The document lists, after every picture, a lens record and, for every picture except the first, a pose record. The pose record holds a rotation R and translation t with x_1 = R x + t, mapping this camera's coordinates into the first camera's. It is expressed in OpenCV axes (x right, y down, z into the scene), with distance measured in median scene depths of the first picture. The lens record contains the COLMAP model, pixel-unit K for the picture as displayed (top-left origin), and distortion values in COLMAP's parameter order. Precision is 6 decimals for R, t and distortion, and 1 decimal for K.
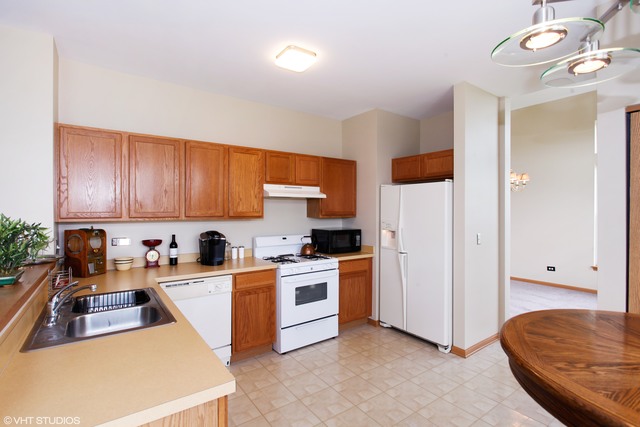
lens RADIAL K [[305.1, 0, 316.3], [0, 305.1, 210.5], [0, 0, 1]] dist [-0.002014, -0.000149]
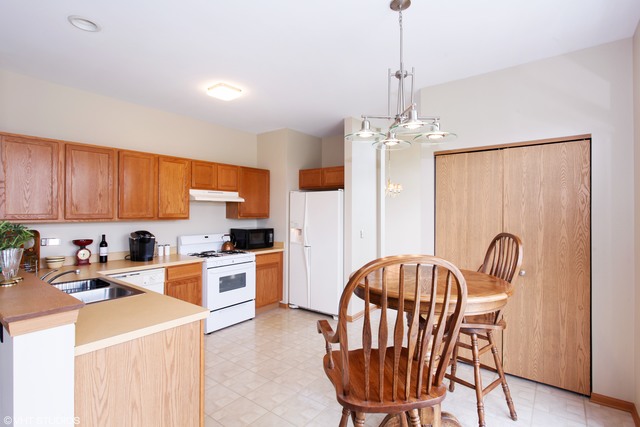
lens RADIAL K [[327.8, 0, 320.0], [0, 327.8, 213.5], [0, 0, 1]] dist [-0.001567, -0.000215]
pose [[0.954805, 0.000686, 0.297231, -0.072493], [-0.002456, 0.999981, 0.005583, -0.004339], [-0.297221, -0.006061, 0.954789, -0.325623]]
